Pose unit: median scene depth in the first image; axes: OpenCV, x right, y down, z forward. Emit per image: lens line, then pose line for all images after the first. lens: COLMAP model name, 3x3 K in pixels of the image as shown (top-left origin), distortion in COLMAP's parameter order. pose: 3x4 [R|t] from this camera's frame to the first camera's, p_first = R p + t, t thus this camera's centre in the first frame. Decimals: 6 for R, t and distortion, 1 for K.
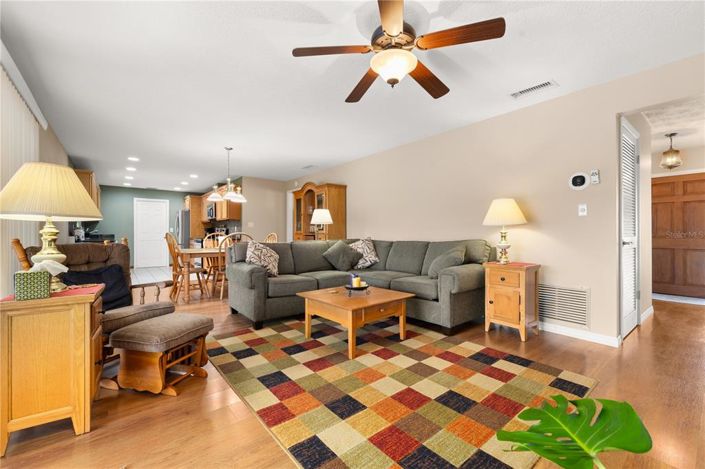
lens RADIAL K [[302.7, 0, 351.7], [0, 302.7, 234.2], [0, 0, 1]] dist [-0.000520, 0.000270]
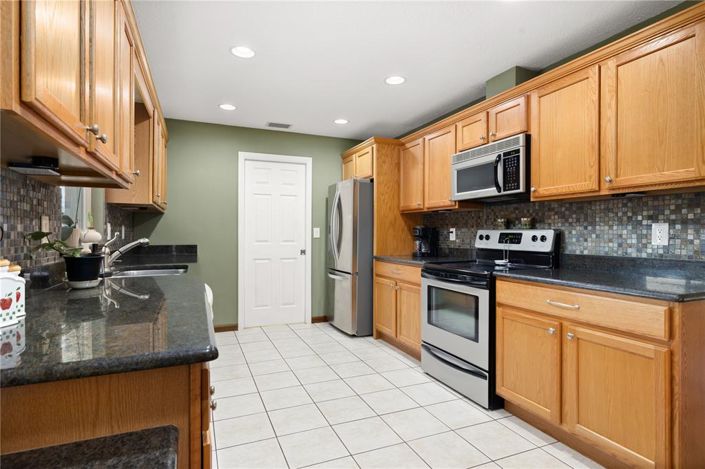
lens RADIAL K [[377.0, 0, 355.0], [0, 377.0, 234.6], [0, 0, 1]] dist [-0.005334, -0.000271]
pose [[0.963636, 0.007183, -0.267121, -0.434155], [-0.007110, 0.999974, 0.001242, -0.013410], [0.267123, 0.000702, 0.963662, 0.558483]]
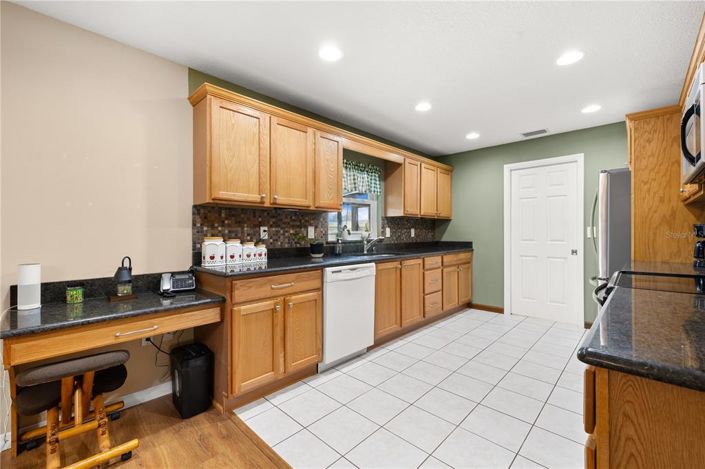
lens RADIAL K [[302.7, 0, 352.7], [0, 302.7, 232.1], [0, 0, 1]] dist [-0.000520, 0.000270]
pose [[0.119214, 0.002365, -0.992866, -0.272197], [-0.003220, 0.999993, 0.001995, -0.014801], [0.992863, 0.002959, 0.119221, 0.697691]]
